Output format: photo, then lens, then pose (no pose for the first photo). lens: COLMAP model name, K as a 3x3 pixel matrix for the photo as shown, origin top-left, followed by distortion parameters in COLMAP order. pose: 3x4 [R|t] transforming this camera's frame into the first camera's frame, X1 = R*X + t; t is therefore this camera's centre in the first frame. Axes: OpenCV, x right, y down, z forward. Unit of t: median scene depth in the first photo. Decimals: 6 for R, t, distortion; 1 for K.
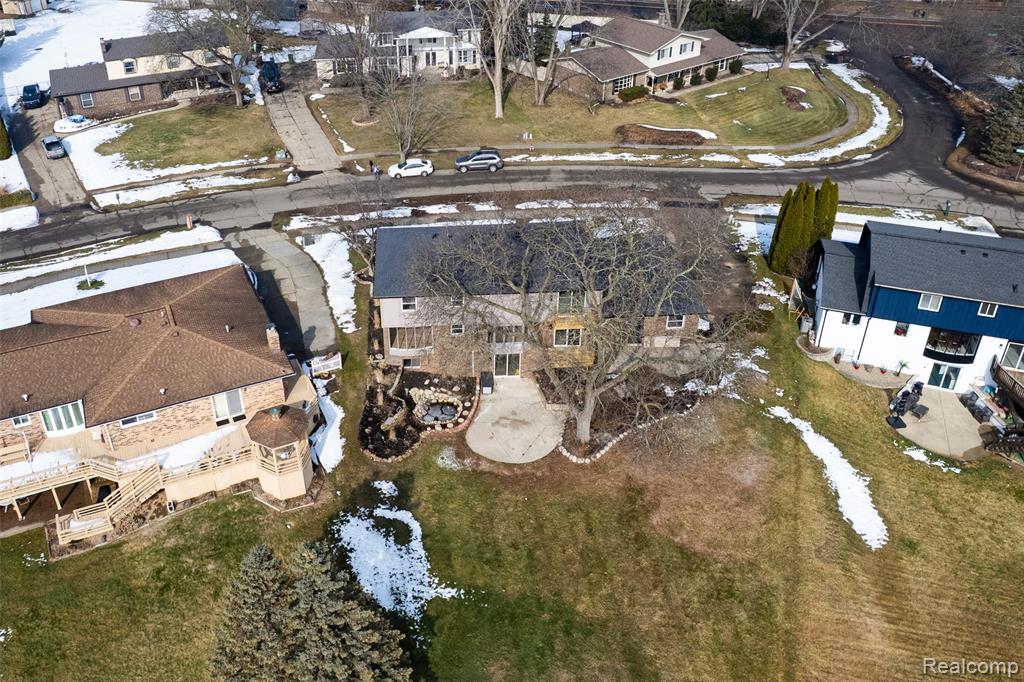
lens RADIAL K [[884.3, 0, 454.0], [0, 884.3, 341.6], [0, 0, 1]] dist [-0.045249, 0.003865]
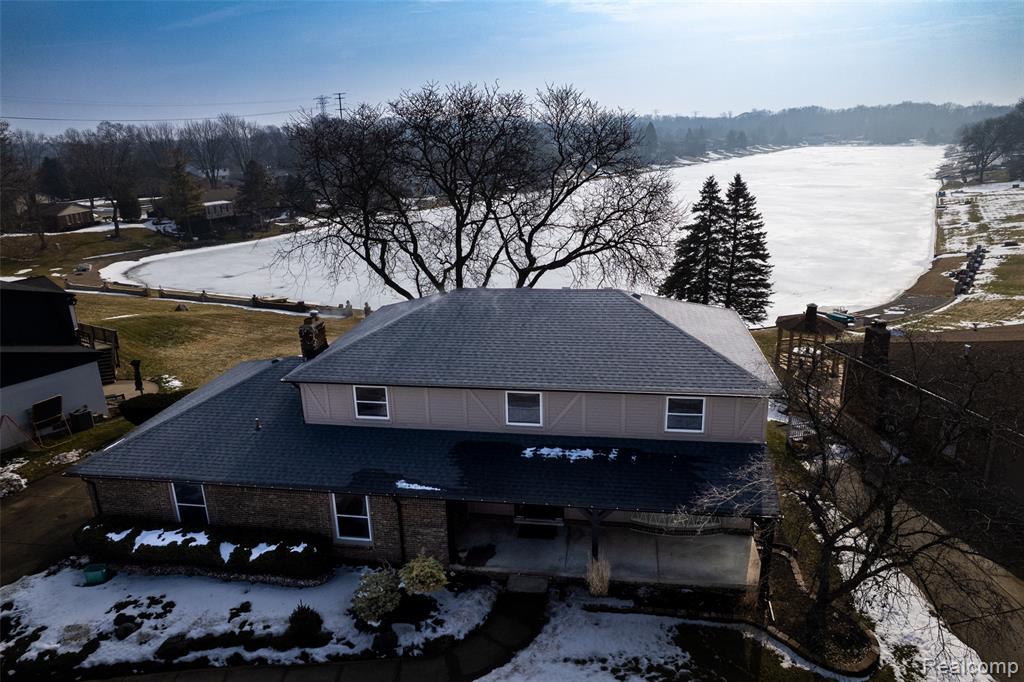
lens RADIAL K [[663.8, 0, 512.0], [0, 663.8, 341.0], [0, 0, 1]] dist [-0.092551, 0.082657]
pose [[-0.976507, -0.023635, 0.214187, -0.034241], [0.155118, 0.612841, 0.774832, -0.430330], [-0.149575, 0.789853, -0.594777, 1.311602]]
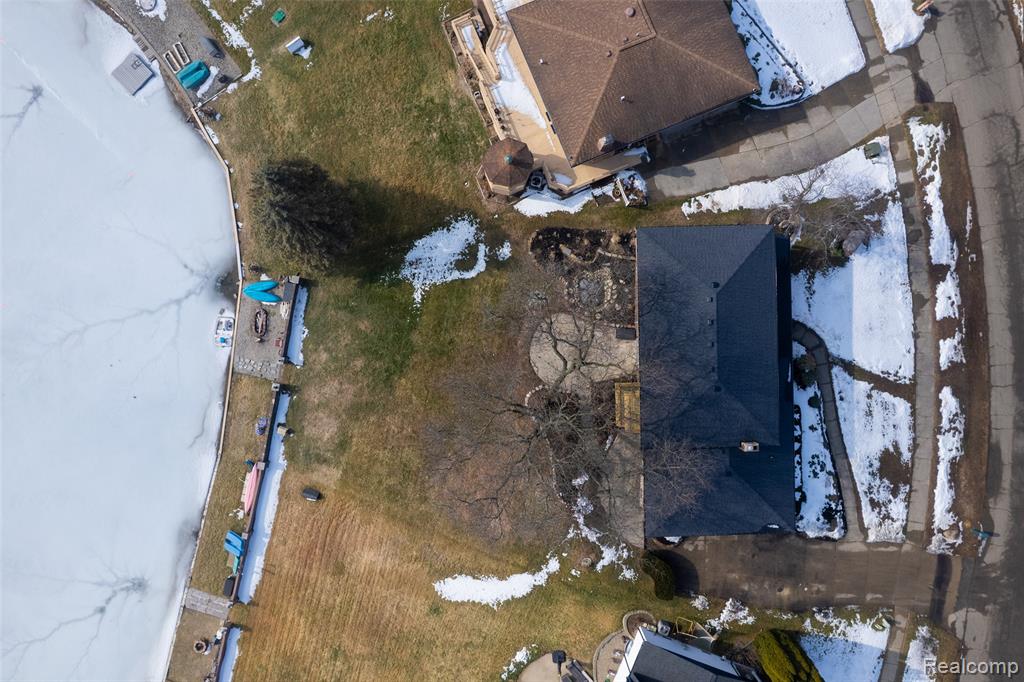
lens RADIAL K [[650.3, 0, 520.7], [0, 650.3, 346.0], [0, 0, 1]] dist [-0.036423, 0.004592]
pose [[-0.028004, 0.998866, 0.038503, 0.025905], [-0.539470, -0.047529, 0.840663, -0.636371], [0.841539, 0.002771, 0.540189, 0.453316]]
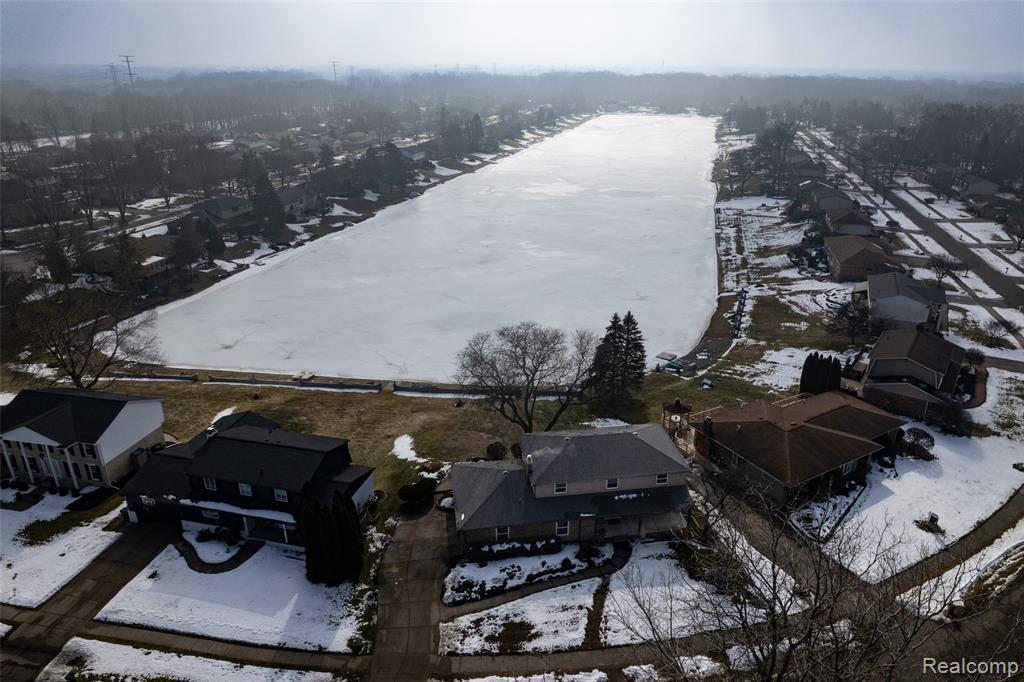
lens RADIAL K [[650.3, 0, 520.7], [0, 650.3, 346.0], [0, 0, 1]] dist [-0.036423, 0.004592]
pose [[-0.996192, 0.052940, -0.069278, 0.243888], [-0.029371, 0.544359, 0.838338, -1.137151], [0.082094, 0.837180, -0.540731, 1.501244]]
